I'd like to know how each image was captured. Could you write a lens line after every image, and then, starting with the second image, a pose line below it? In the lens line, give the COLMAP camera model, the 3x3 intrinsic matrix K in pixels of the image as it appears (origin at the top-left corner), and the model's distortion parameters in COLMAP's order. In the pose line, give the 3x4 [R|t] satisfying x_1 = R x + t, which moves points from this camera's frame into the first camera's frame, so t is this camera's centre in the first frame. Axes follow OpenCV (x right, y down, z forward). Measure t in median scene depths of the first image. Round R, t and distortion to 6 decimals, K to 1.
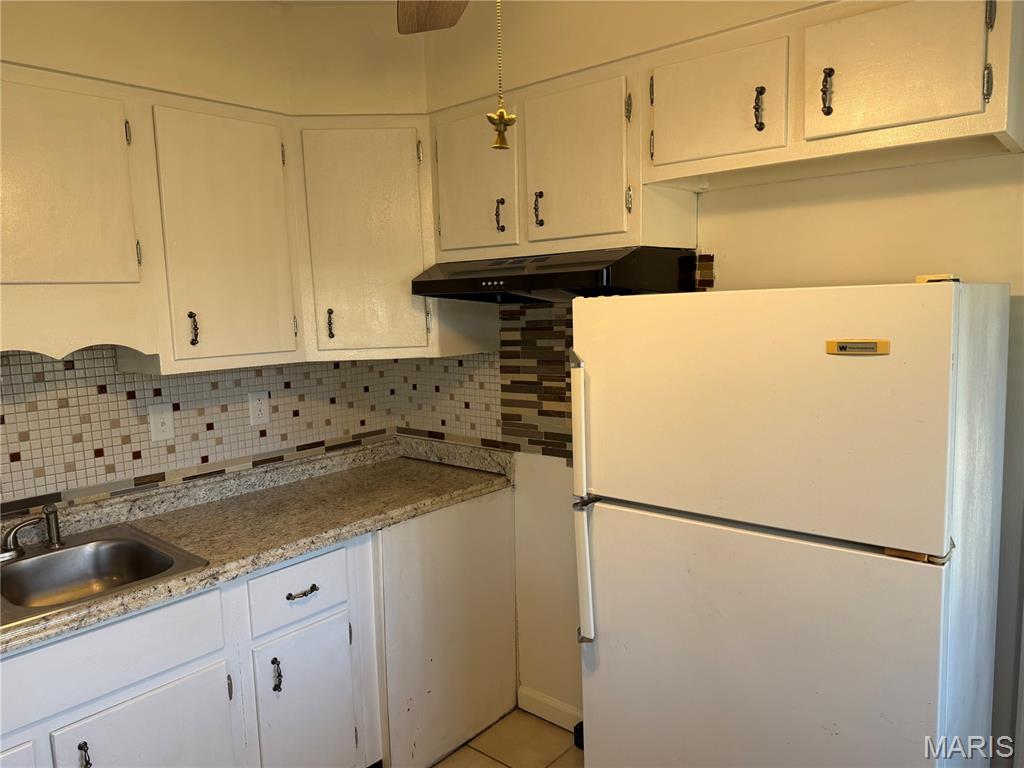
lens RADIAL K [[713.0, 0, 512.0], [0, 713.0, 384.0], [0, 0, 1]] dist [0.085993, -0.129644]
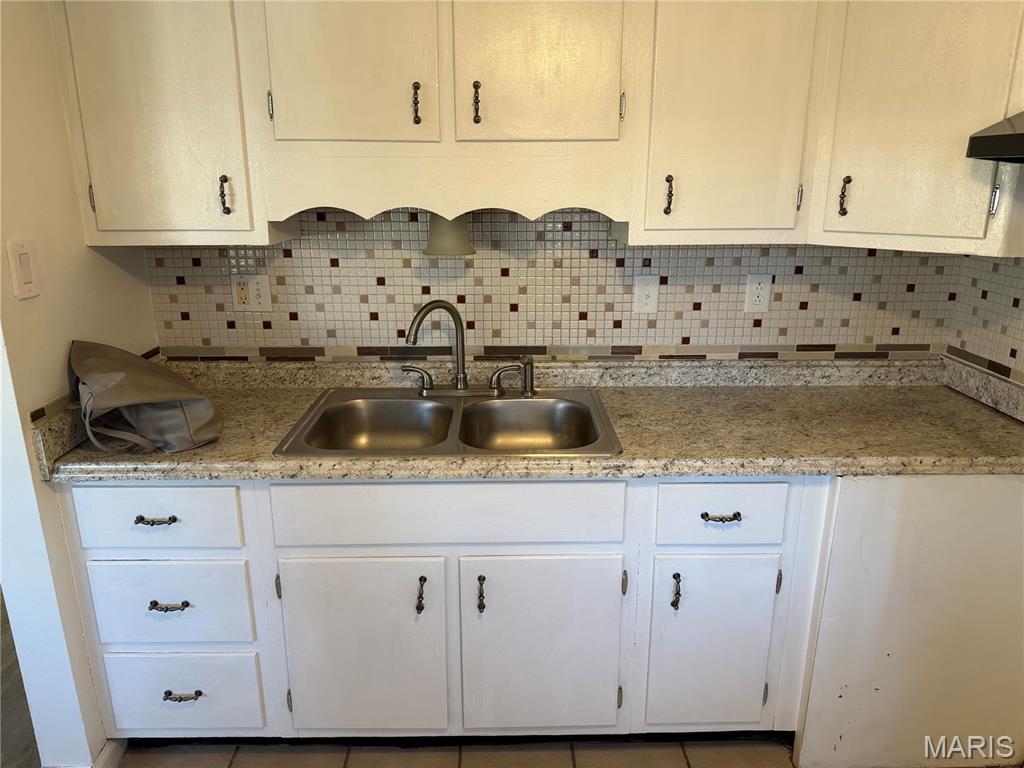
lens RADIAL K [[713.0, 0, 512.0], [0, 713.0, 384.0], [0, 0, 1]] dist [0.085993, -0.129644]
pose [[0.664793, 0.235713, -0.708865, 0.100482], [-0.105452, 0.969023, 0.223326, -0.025726], [0.739548, -0.073715, 0.669056, 0.223252]]
